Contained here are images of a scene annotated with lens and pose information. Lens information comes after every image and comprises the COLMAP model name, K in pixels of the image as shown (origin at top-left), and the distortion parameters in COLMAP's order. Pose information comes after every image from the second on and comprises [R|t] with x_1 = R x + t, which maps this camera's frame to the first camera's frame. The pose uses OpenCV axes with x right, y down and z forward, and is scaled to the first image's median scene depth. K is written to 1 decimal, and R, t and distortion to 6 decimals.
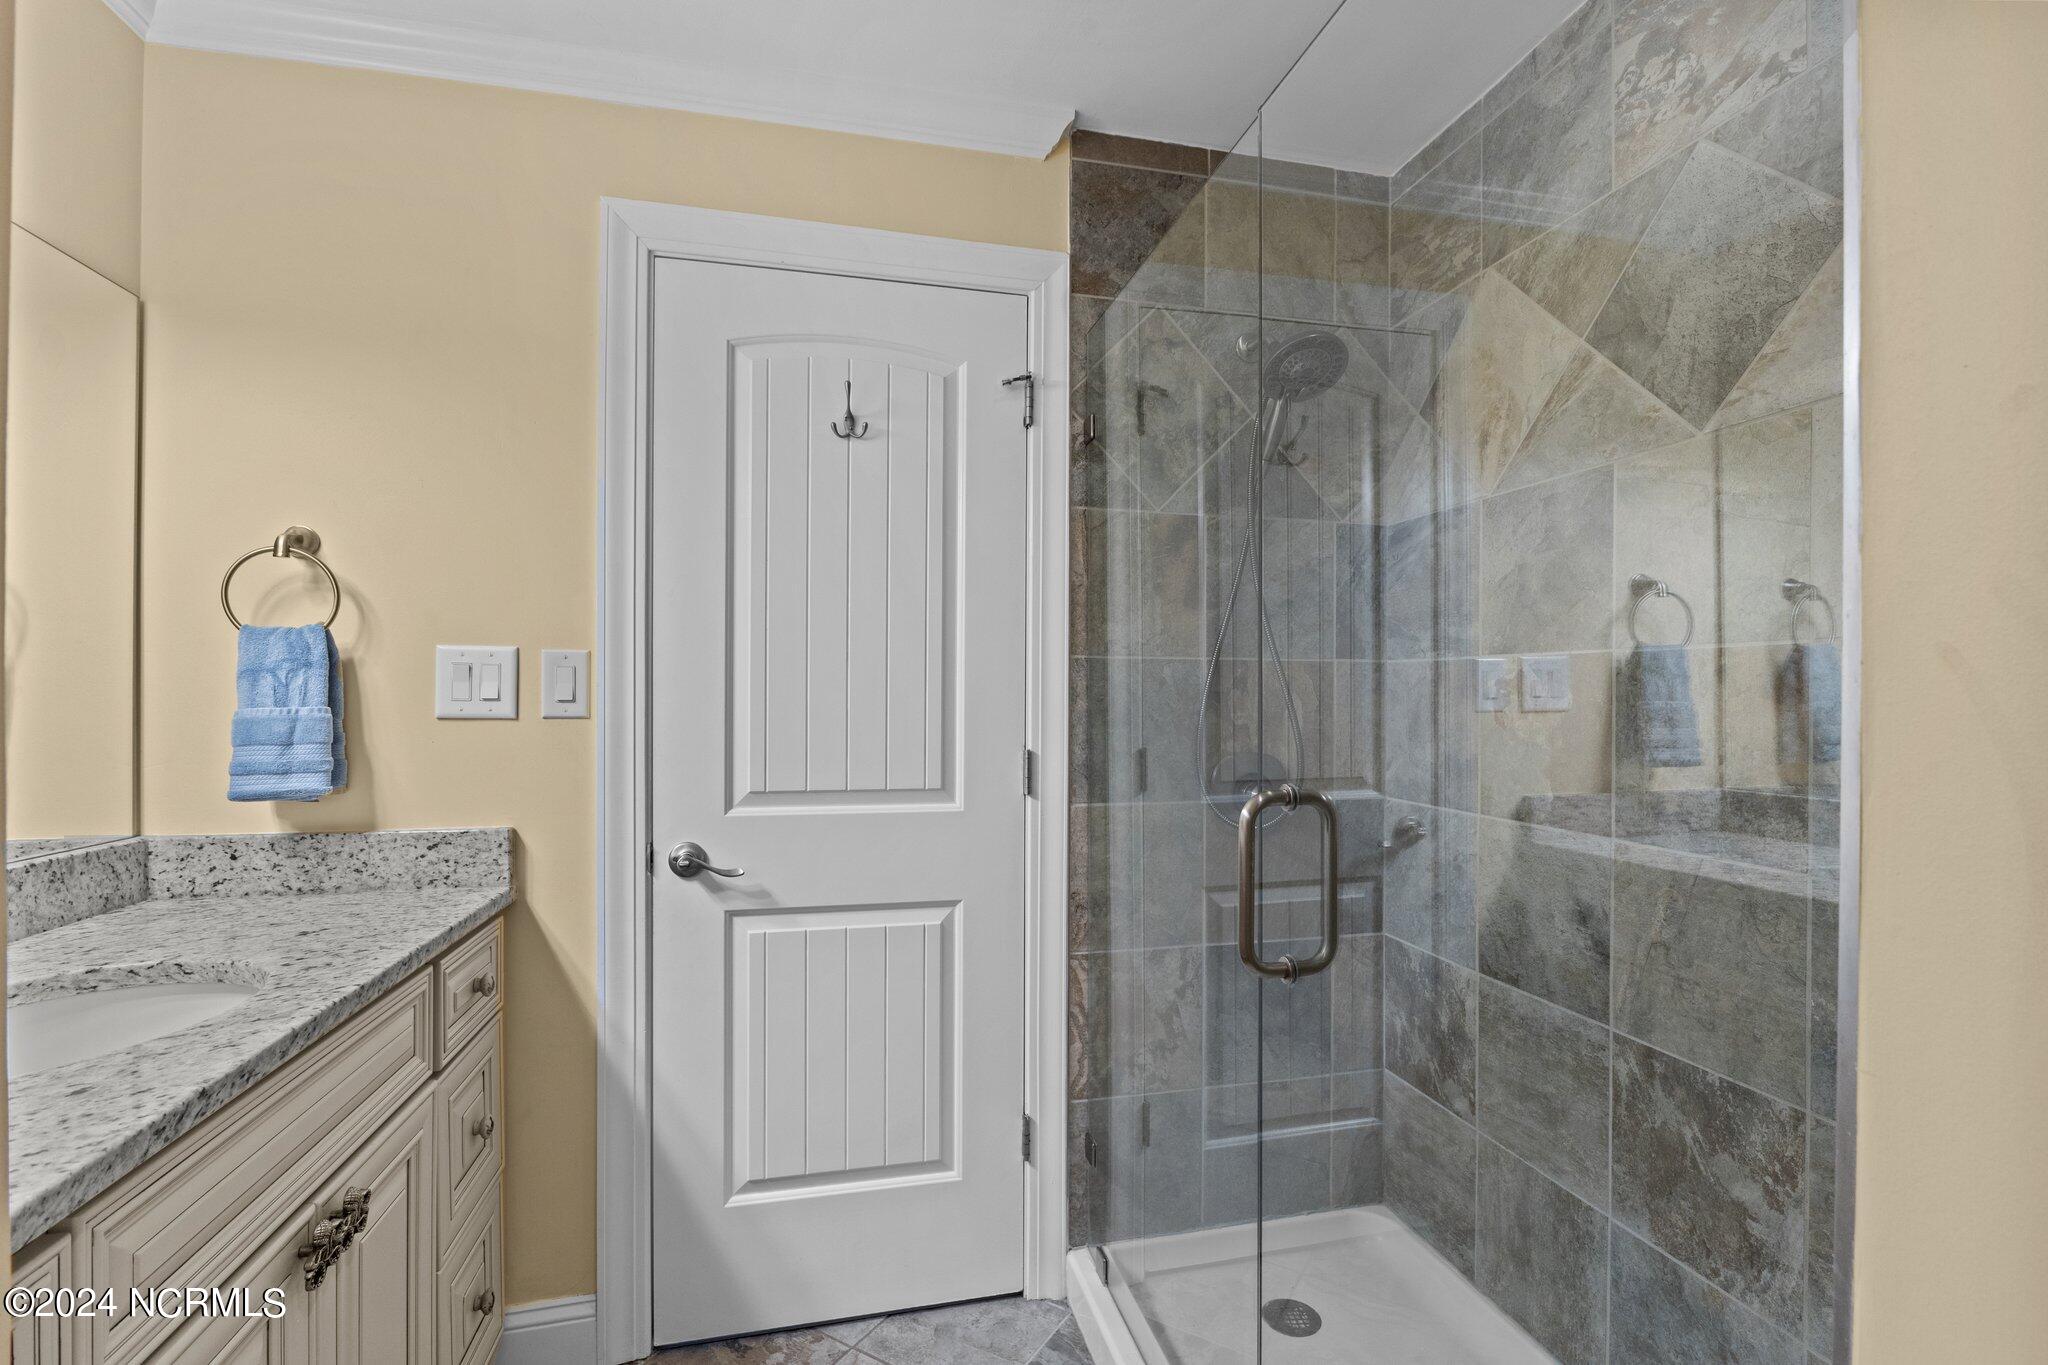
lens RADIAL K [[933.8, 0, 1040.6], [0, 933.8, 680.6], [0, 0, 1]] dist [-0.013830, -0.001107]
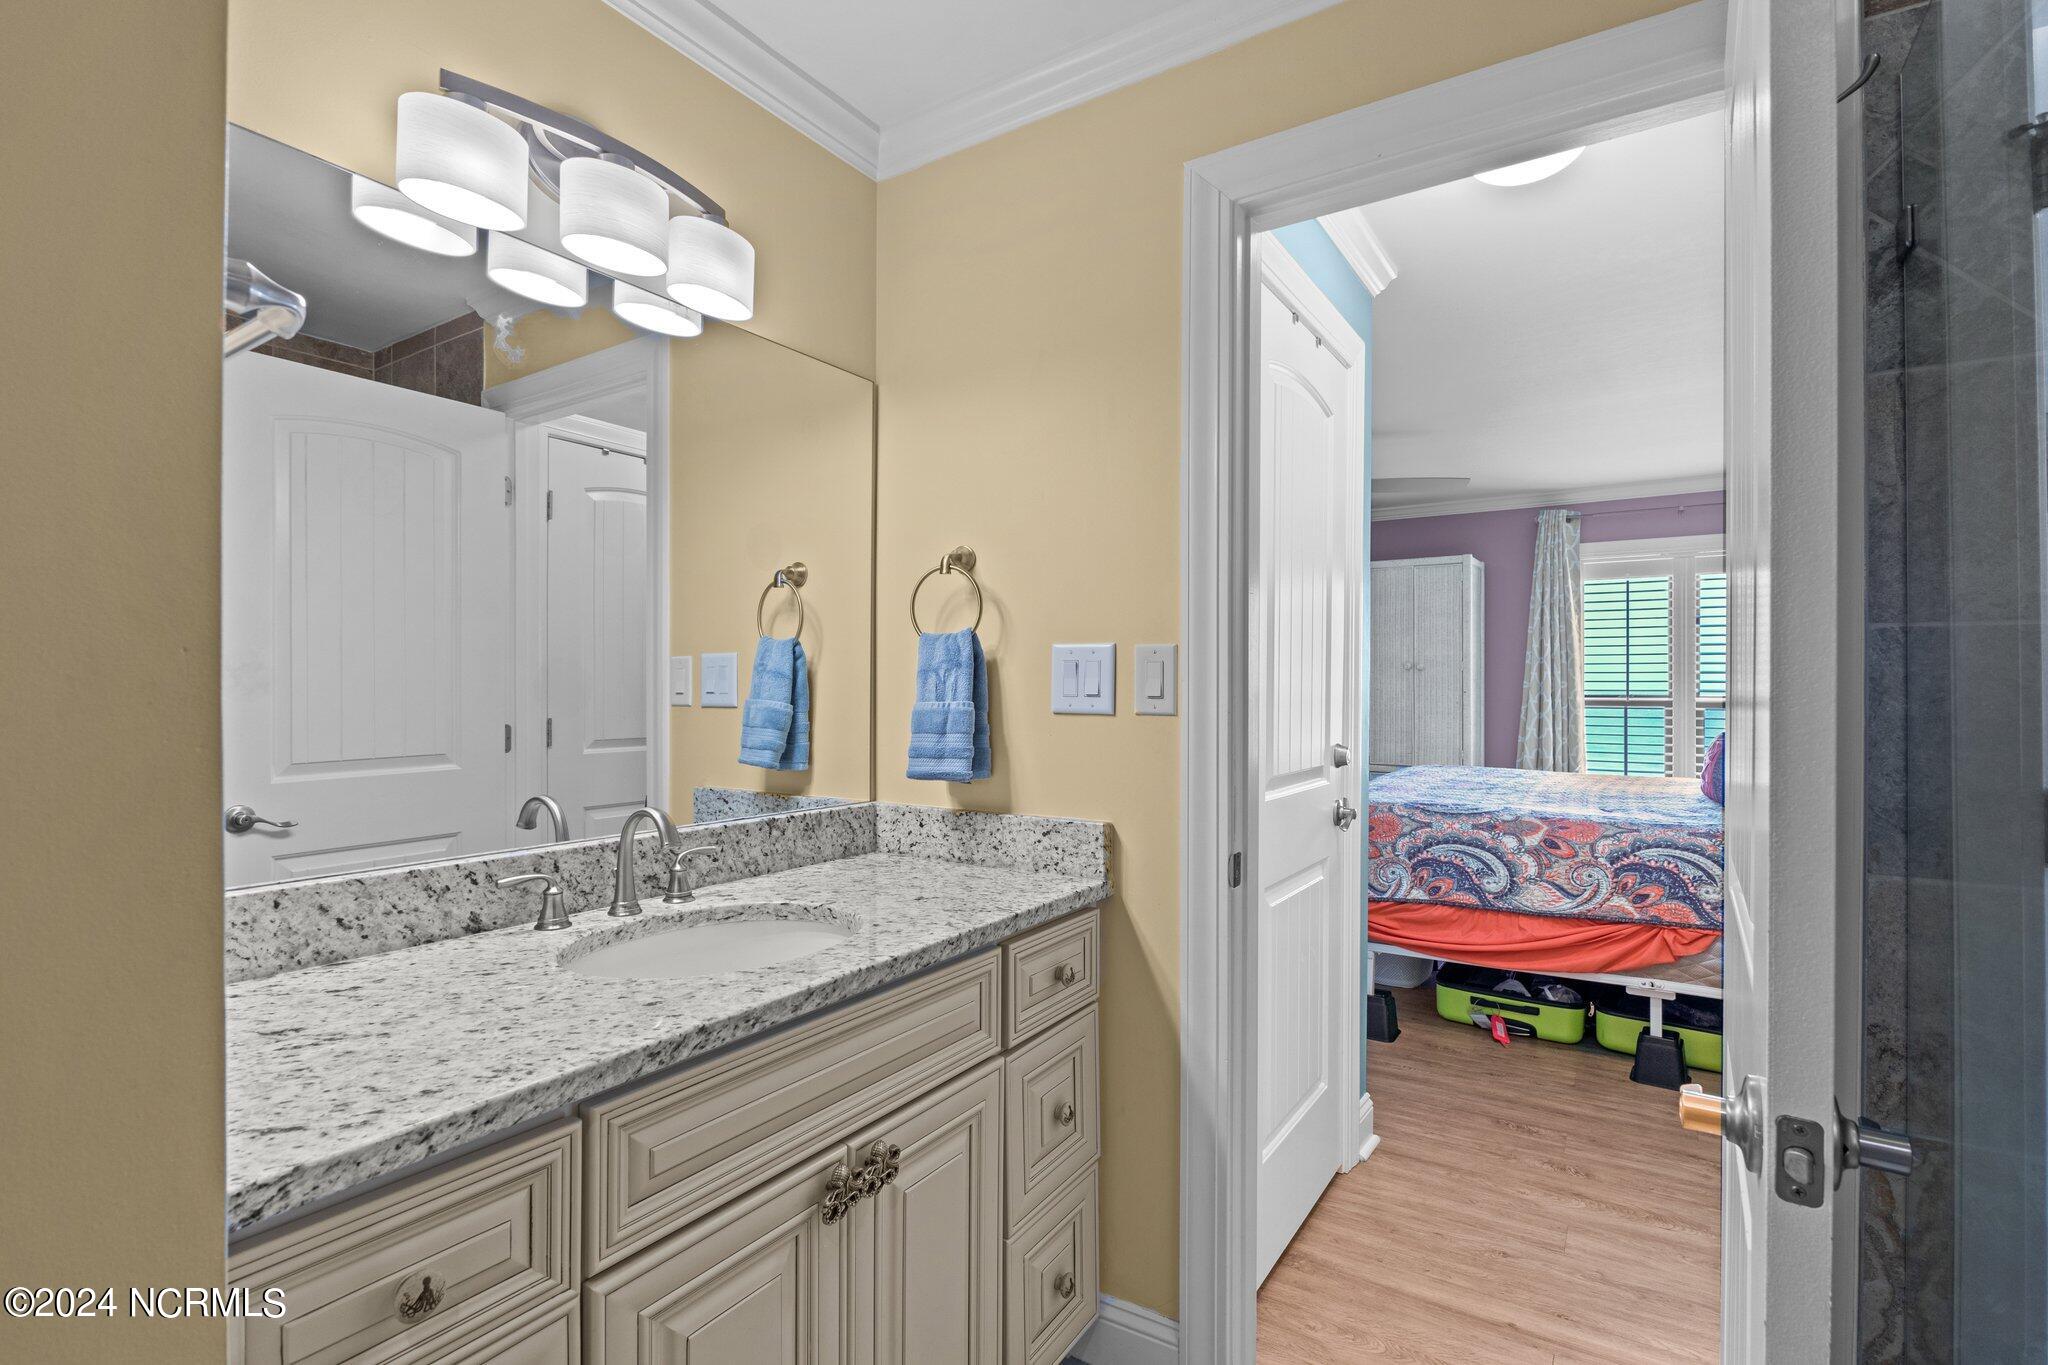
lens RADIAL K [[946.0, 0, 1034.6], [0, 946.0, 684.5], [0, 0, 1]] dist [-0.010416, 0.001350]
pose [[0.683212, -0.005739, -0.730198, 0.137437], [0.010105, 0.999948, 0.001596, 0.006461], [0.730150, -0.008469, 0.683234, 0.262104]]
